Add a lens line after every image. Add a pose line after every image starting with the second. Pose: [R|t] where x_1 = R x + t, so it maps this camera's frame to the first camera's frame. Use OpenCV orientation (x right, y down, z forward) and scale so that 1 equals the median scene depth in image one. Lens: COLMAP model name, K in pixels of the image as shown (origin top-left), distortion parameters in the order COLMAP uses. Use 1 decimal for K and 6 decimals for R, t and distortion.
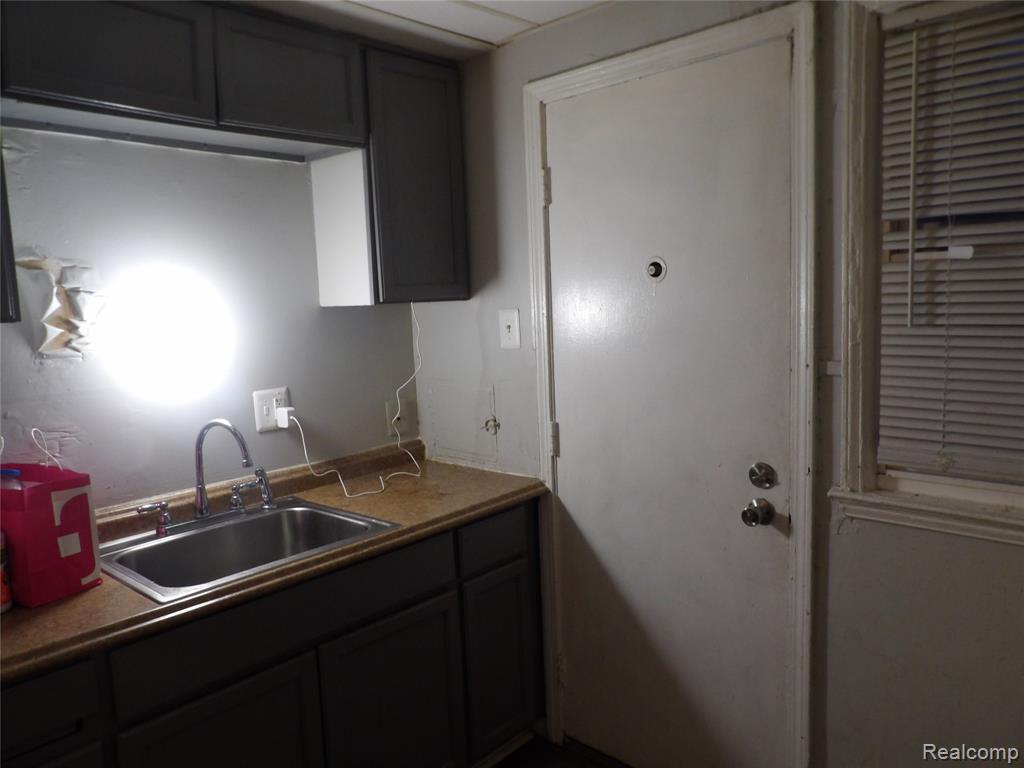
lens RADIAL K [[733.3, 0, 512.4], [0, 733.3, 389.7], [0, 0, 1]] dist [-0.012106, 0.018699]
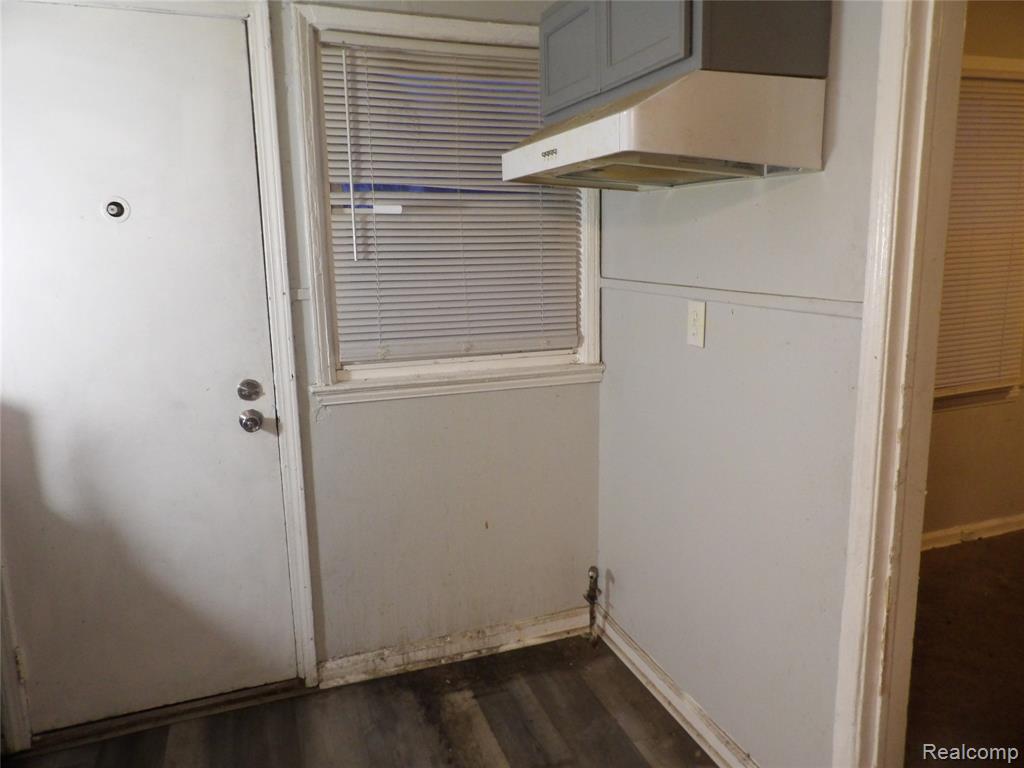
lens RADIAL K [[733.3, 0, 513.7], [0, 733.3, 383.9], [0, 0, 1]] dist [-0.012106, 0.018699]
pose [[0.452554, -0.145348, 0.879812, -0.585563], [0.109684, 0.988208, 0.106837, 0.031445], [-0.884966, 0.048152, 0.463160, 0.077531]]
